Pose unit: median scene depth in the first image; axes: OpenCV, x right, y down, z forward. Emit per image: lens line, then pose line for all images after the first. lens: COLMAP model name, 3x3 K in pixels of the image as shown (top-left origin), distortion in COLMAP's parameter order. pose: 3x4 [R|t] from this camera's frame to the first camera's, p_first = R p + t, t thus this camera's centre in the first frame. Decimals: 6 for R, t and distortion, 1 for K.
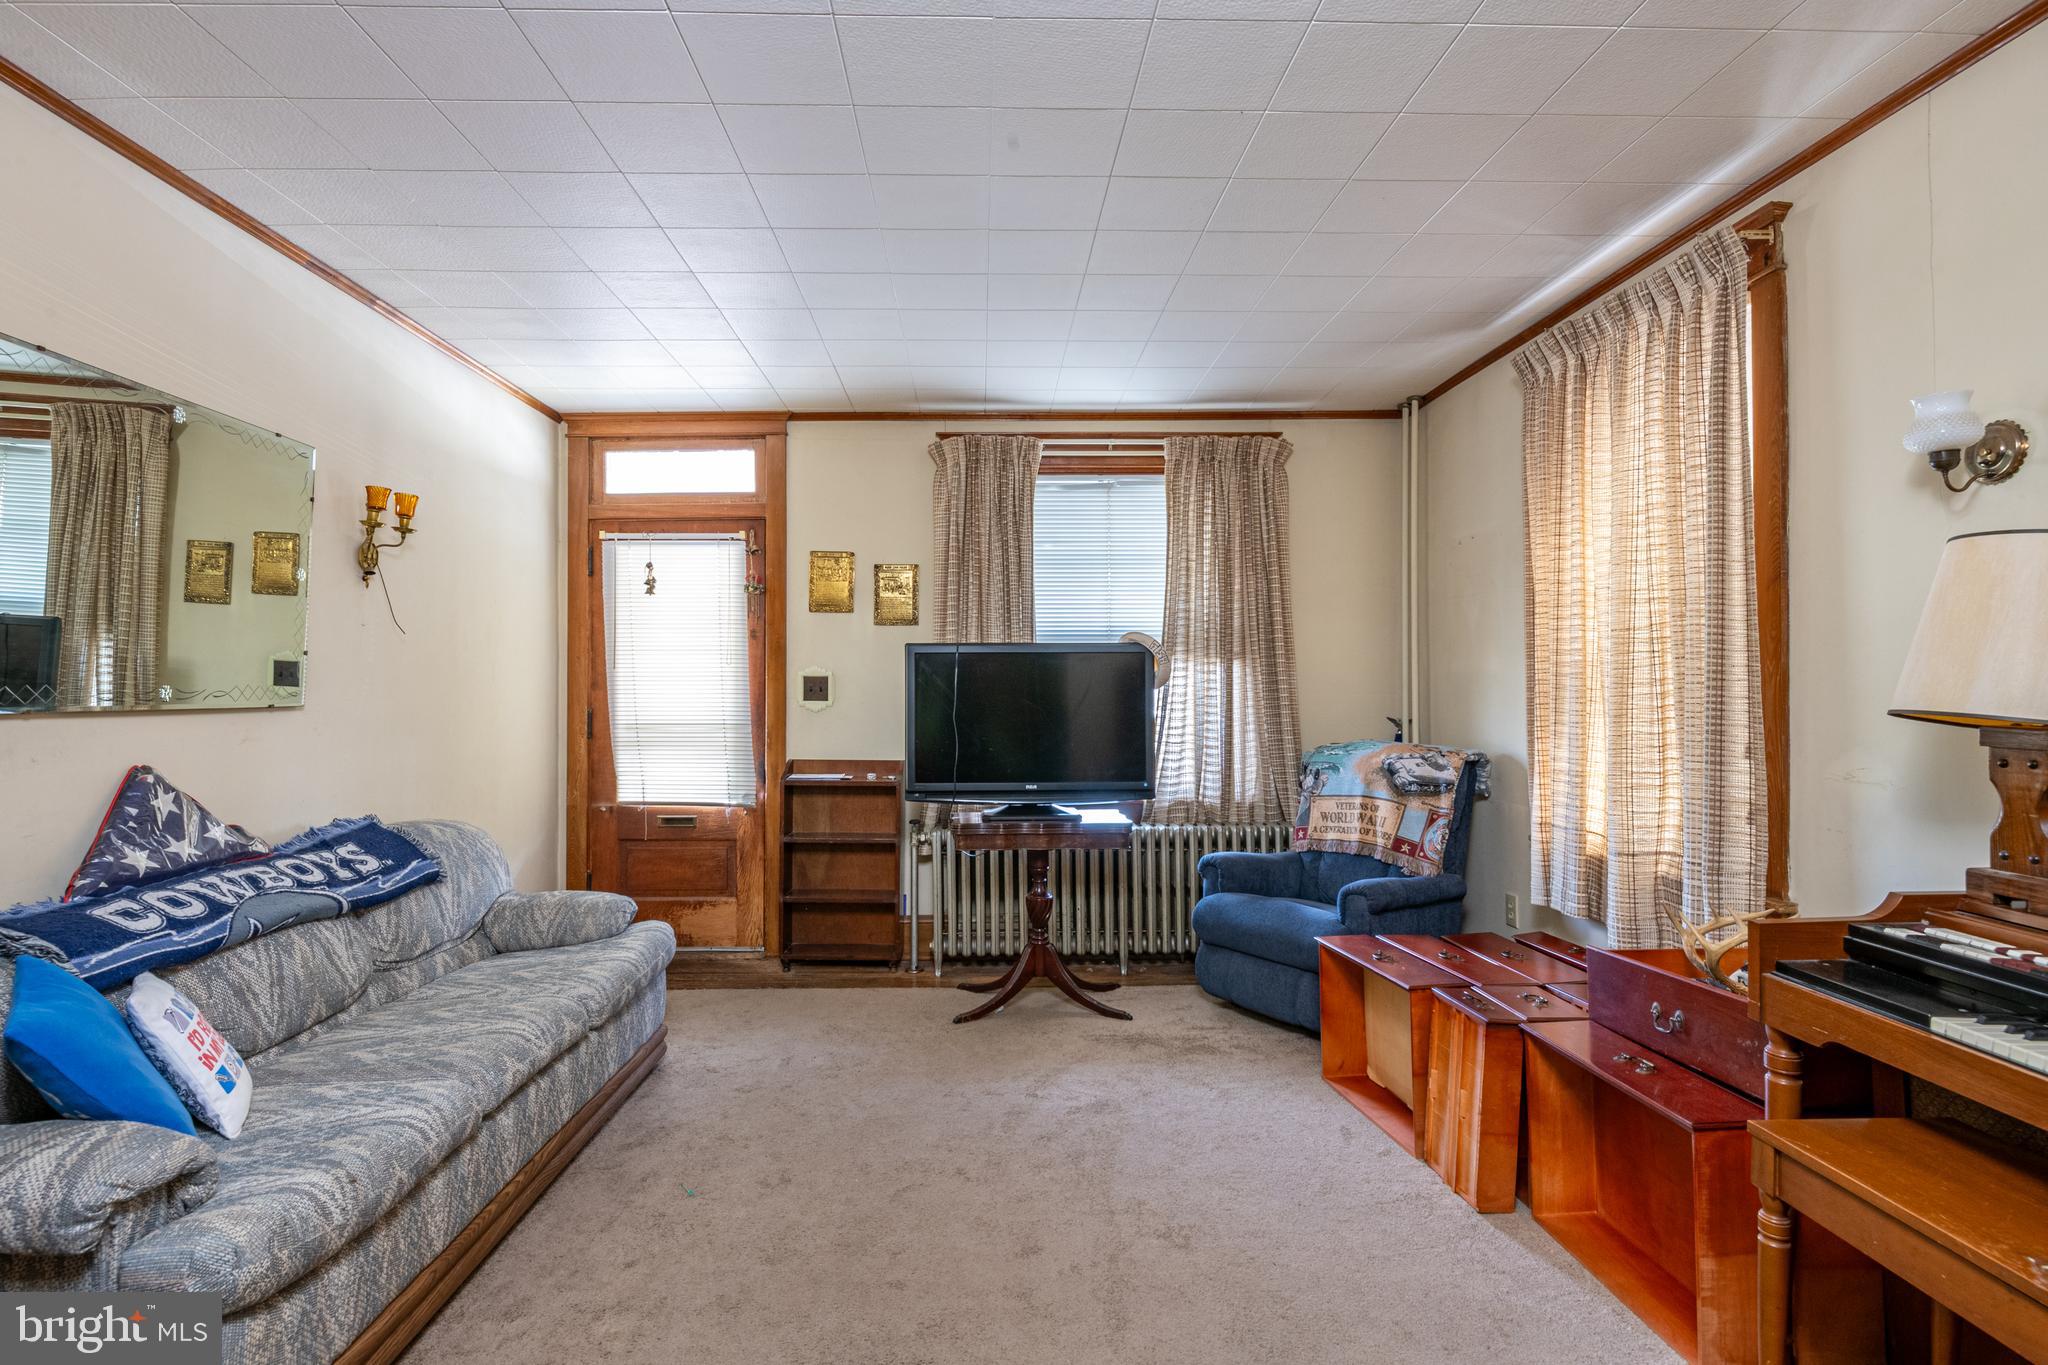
lens RADIAL K [[992.6, 0, 1013.5], [0, 992.6, 674.7], [0, 0, 1]] dist [-0.024746, -0.001589]
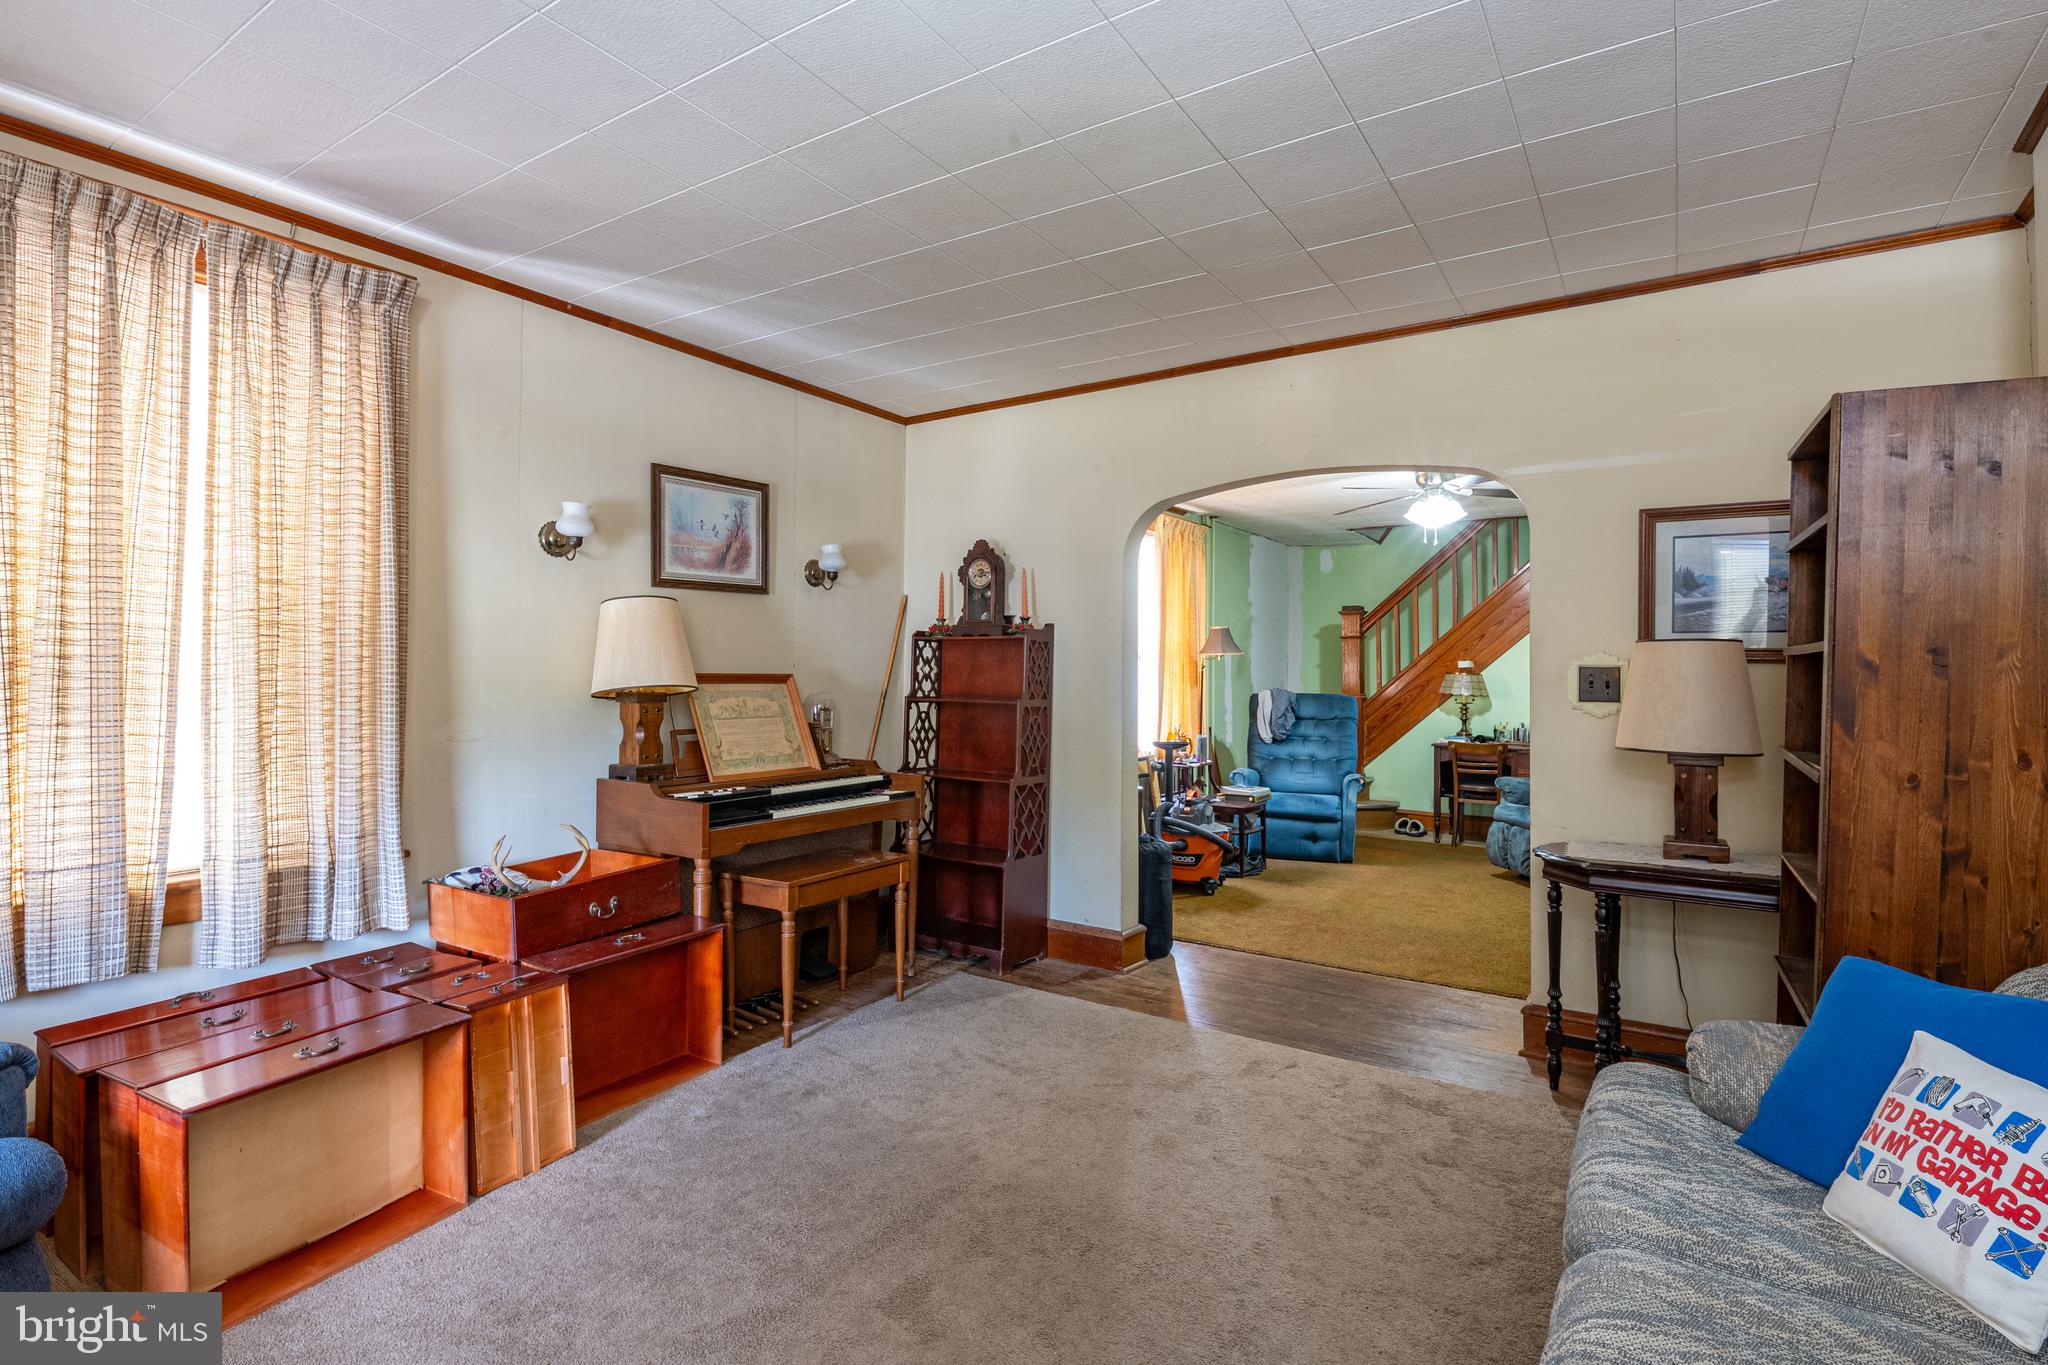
lens RADIAL K [[992.6, 0, 1021.1], [0, 992.6, 682.1], [0, 0, 1]] dist [-0.024746, -0.001589]
pose [[-0.814190, -0.011151, 0.580491, -0.704260], [-0.009859, 0.999937, 0.005381, 0.019376], [-0.580514, -0.001342, -0.814249, 2.048189]]
